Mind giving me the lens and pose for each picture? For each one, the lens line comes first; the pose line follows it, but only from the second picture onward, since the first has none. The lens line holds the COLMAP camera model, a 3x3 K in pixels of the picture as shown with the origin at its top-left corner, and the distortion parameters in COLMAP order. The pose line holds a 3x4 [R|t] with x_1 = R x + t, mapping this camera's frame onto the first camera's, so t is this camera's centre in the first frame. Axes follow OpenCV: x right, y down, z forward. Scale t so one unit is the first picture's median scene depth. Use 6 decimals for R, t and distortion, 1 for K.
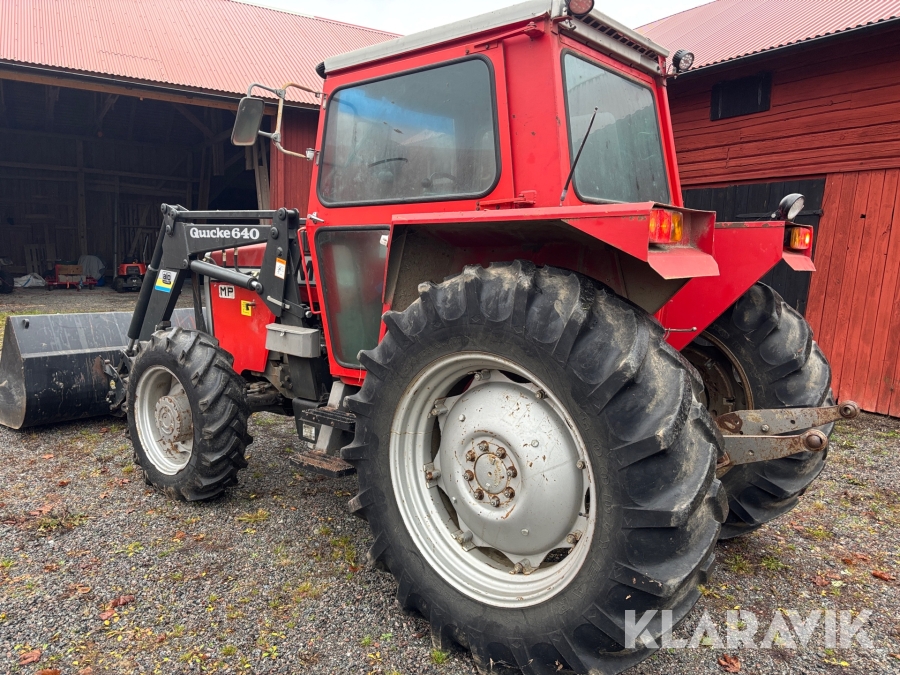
lens RADIAL K [[678.3, 0, 458.0], [0, 678.3, 339.6], [0, 0, 1]] dist [0.043875, -0.039868]
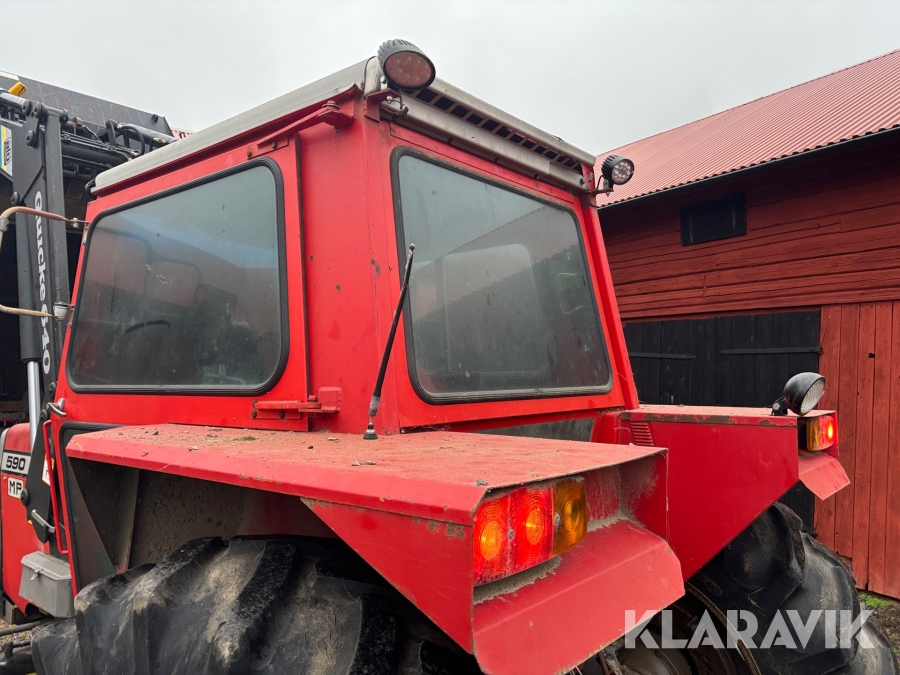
lens RADIAL K [[678.3, 0, 451.8], [0, 678.3, 333.8], [0, 0, 1]] dist [0.043875, -0.039868]
pose [[0.999906, -0.012893, 0.004687, 0.128556], [0.013525, 0.983684, -0.179397, -0.104620], [-0.002298, 0.179444, 0.983766, 0.294300]]
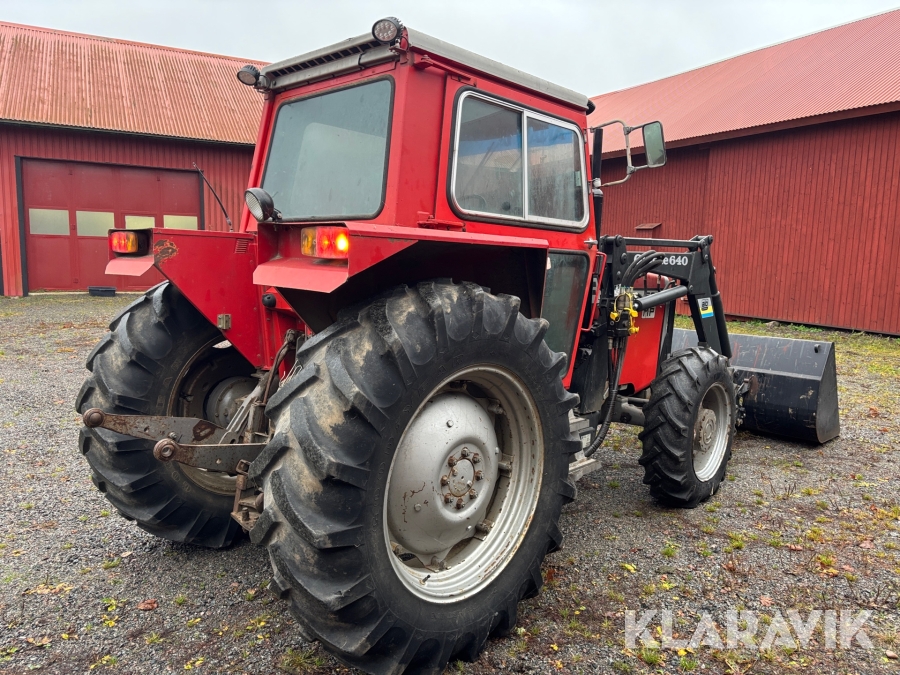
lens RADIAL K [[678.3, 0, 452.0], [0, 678.3, 340.4], [0, 0, 1]] dist [0.043875, -0.039868]
pose [[-0.067368, 0.095324, -0.993164, 0.939807], [-0.155021, 0.982337, 0.104800, -0.114820], [0.985612, 0.161021, -0.051400, 0.948580]]
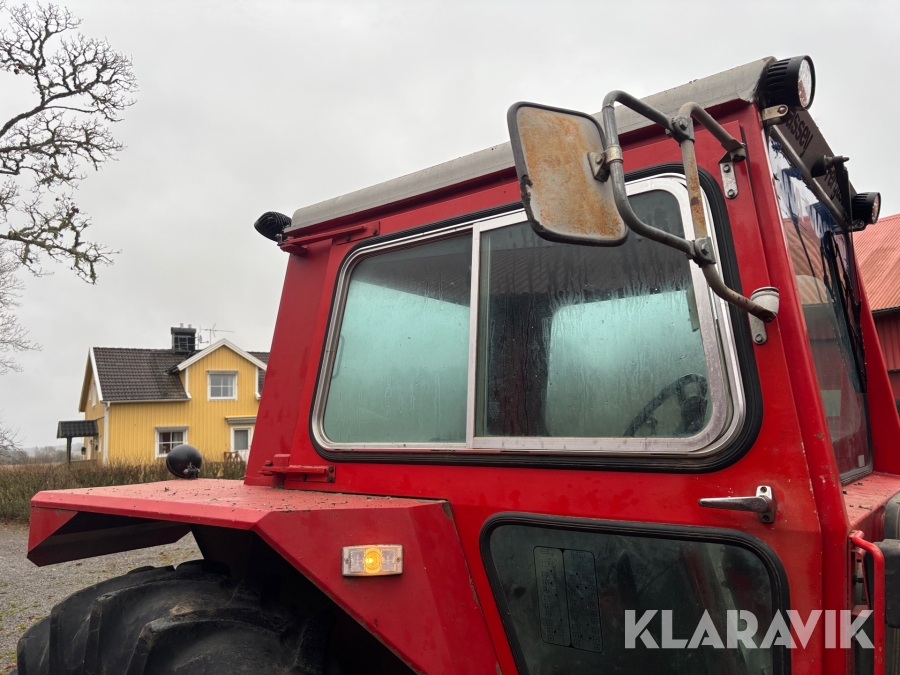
lens RADIAL K [[678.3, 0, 448.8], [0, 678.3, 329.9], [0, 0, 1]] dist [0.043875, -0.039868]
pose [[-0.999656, 0.003646, -0.025979, 0.148570], [0.004322, 0.999653, -0.025997, -0.237408], [0.025875, -0.026101, -0.999324, 1.327716]]
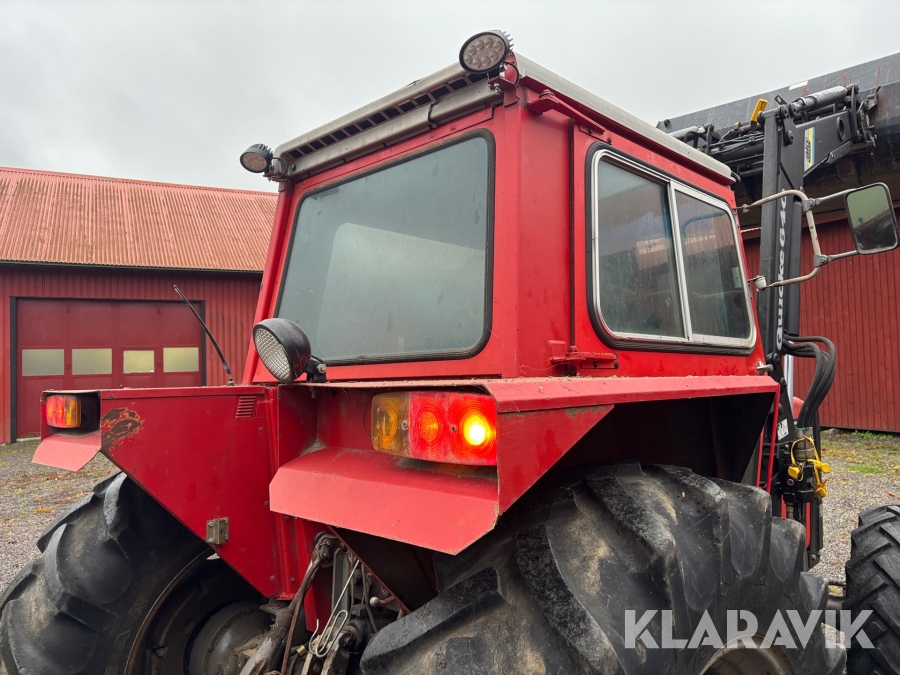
lens RADIAL K [[678.3, 0, 448.7], [0, 678.3, 334.2], [0, 0, 1]] dist [0.043875, -0.039868]
pose [[-0.075574, -0.075983, -0.994241, 0.649944], [-0.101952, 0.992456, -0.068097, -0.136268], [0.991914, 0.096219, -0.082751, 0.833279]]
